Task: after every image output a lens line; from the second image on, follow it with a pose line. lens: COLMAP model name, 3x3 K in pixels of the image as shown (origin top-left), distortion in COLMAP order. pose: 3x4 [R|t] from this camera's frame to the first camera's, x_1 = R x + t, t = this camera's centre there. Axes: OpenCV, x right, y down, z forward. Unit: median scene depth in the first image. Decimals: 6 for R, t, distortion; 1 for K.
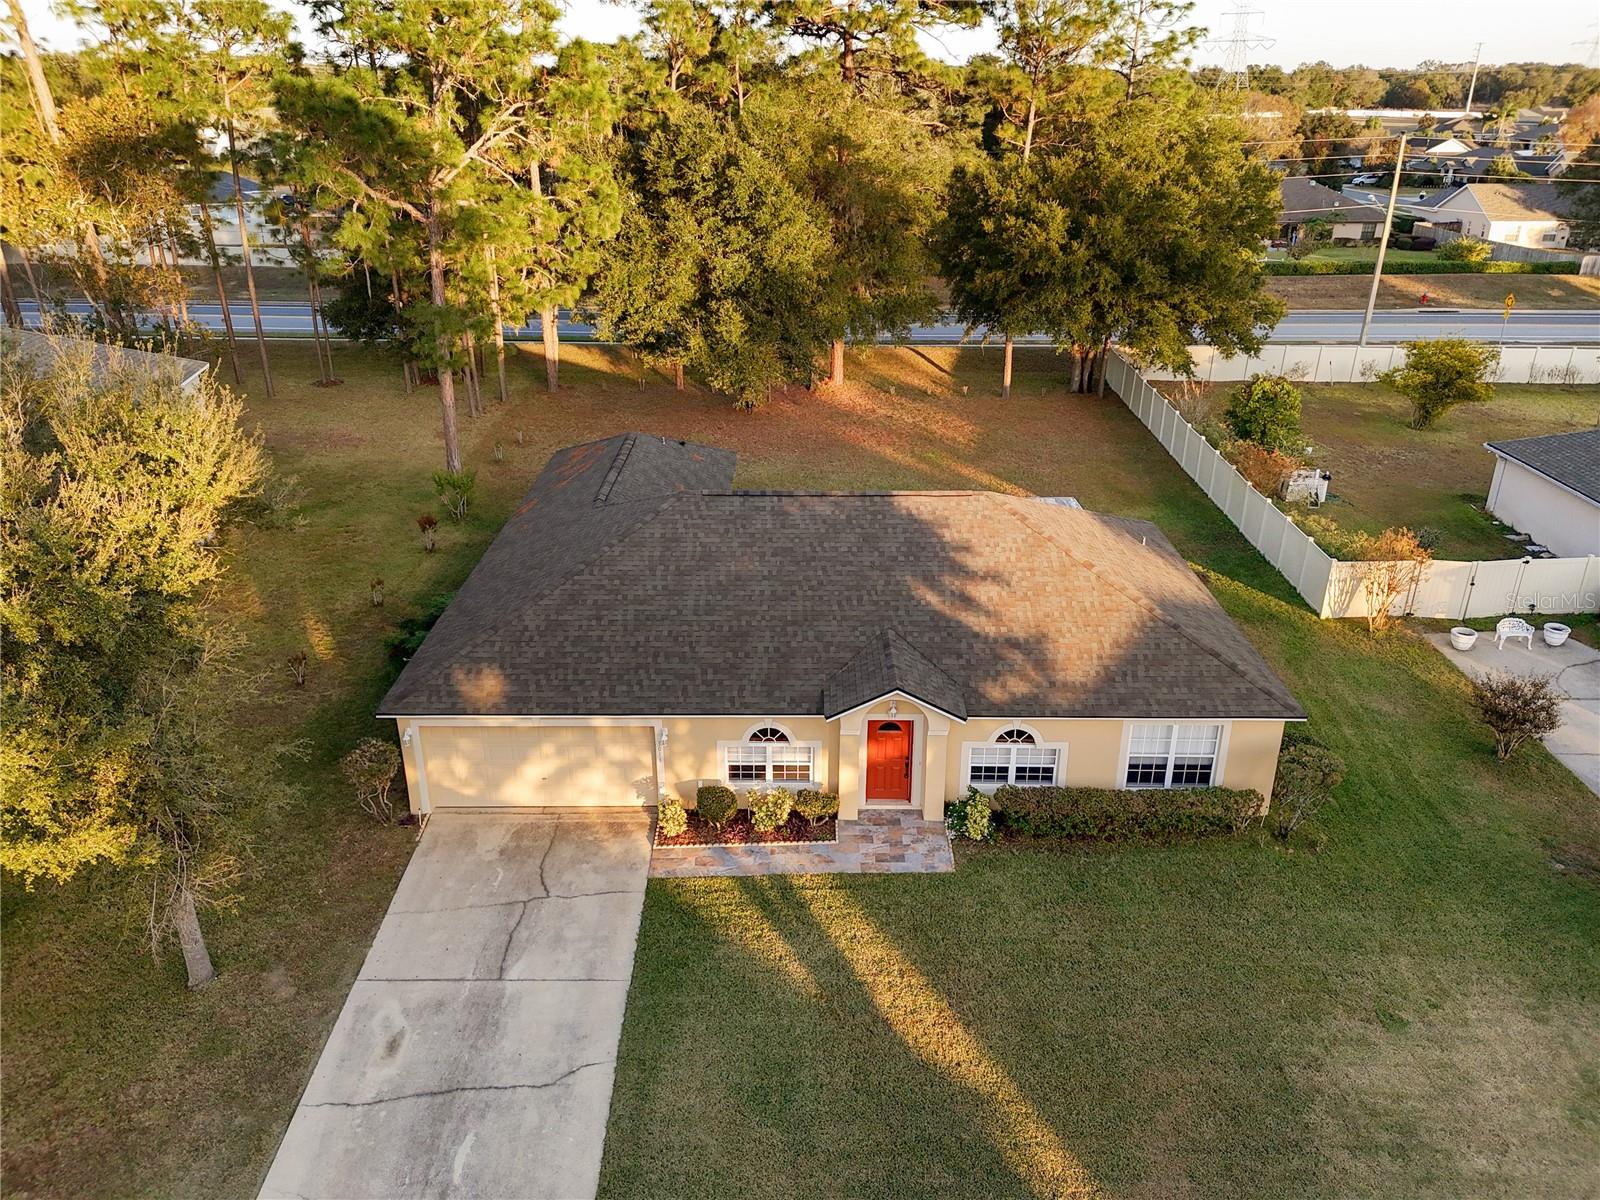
lens RADIAL K [[1178.2, 0, 807.6], [0, 1178.2, 605.7], [0, 0, 1]] dist [0.076703, -0.078640]
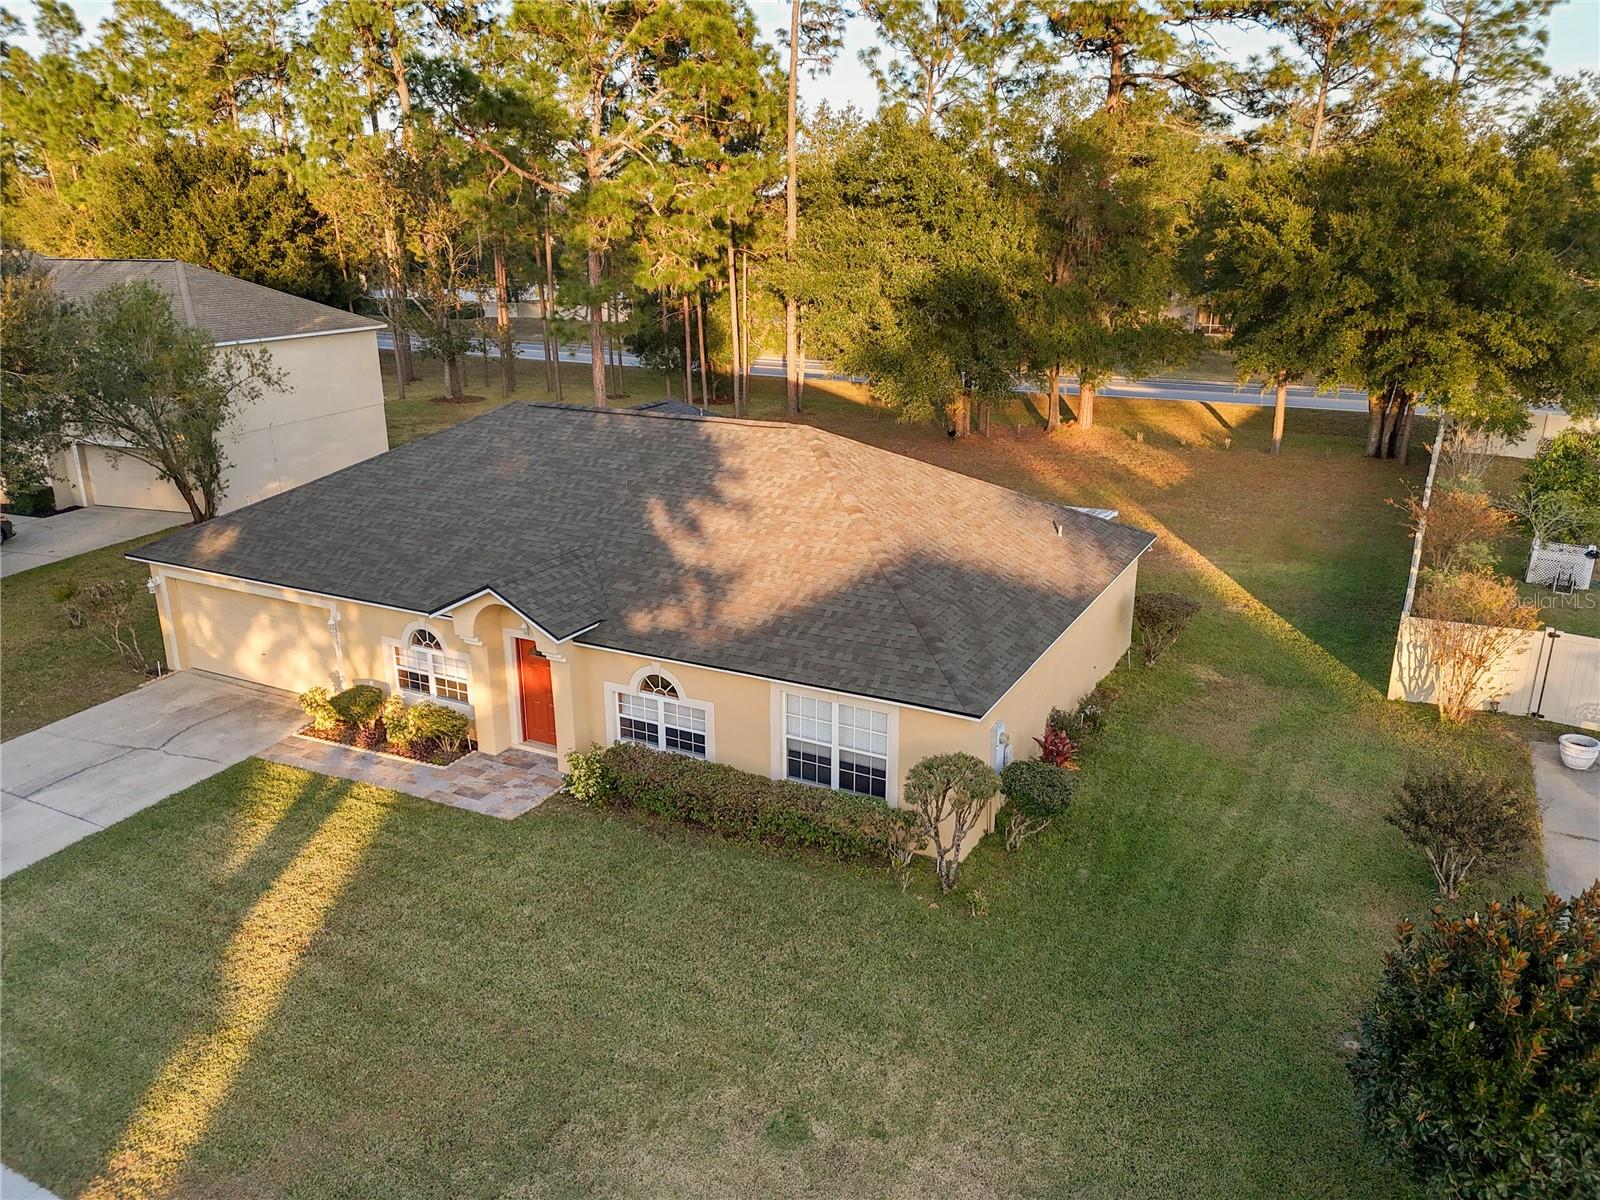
lens RADIAL K [[1178.2, 0, 807.6], [0, 1178.2, 605.7], [0, 0, 1]] dist [0.076703, -0.078640]
pose [[0.887325, 0.137148, -0.440278, 0.601884], [-0.182496, 0.981241, -0.062138, 0.087727], [0.423497, 0.135485, 0.895709, 0.315760]]
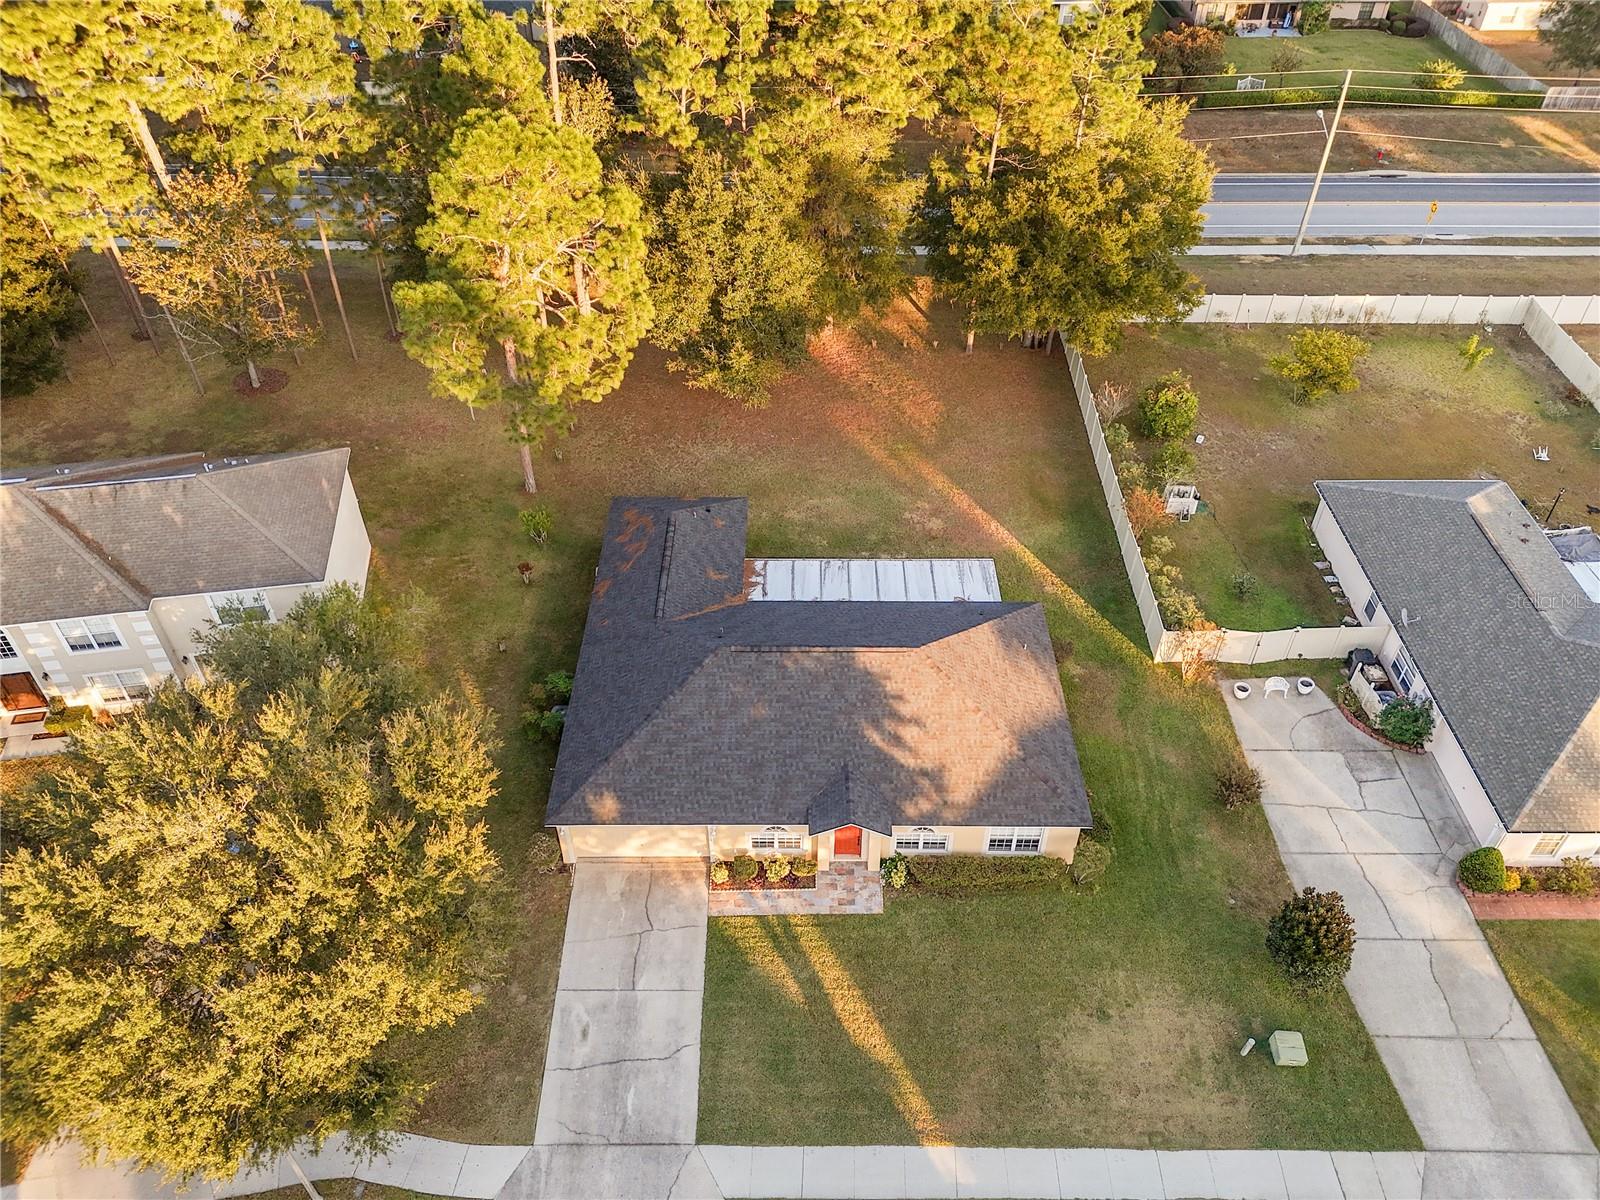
lens RADIAL K [[1178.2, 0, 807.6], [0, 1178.2, 605.7], [0, 0, 1]] dist [0.076703, -0.078640]
pose [[1.000000, -0.000051, -0.000454, 0.012885], [0.000189, 0.951275, 0.308344, -0.700991], [0.000416, -0.308344, 0.951275, -0.494085]]
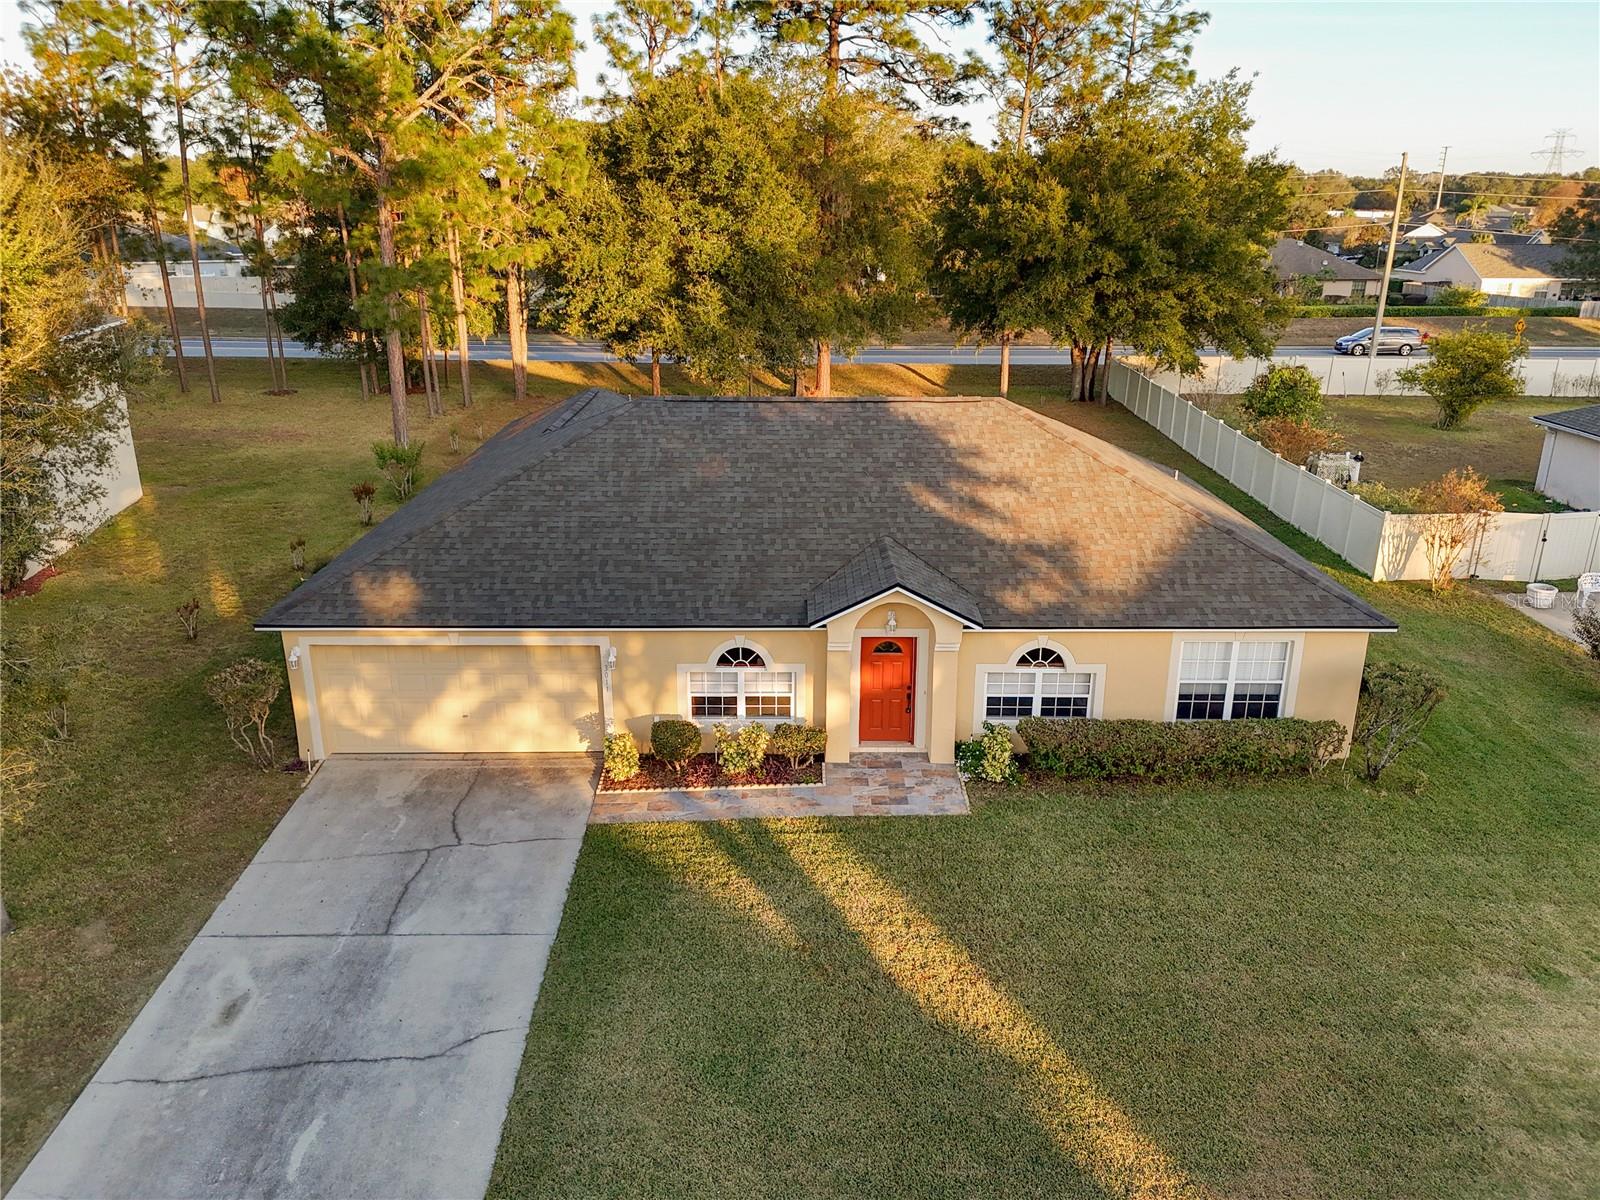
lens RADIAL K [[1178.2, 0, 807.6], [0, 1178.2, 605.7], [0, 0, 1]] dist [0.076703, -0.078640]
pose [[0.999948, -0.002082, 0.009971, 0.005658], [0.002901, 0.996555, -0.082881, 0.140381], [-0.009764, 0.082906, 0.996510, 0.178758]]
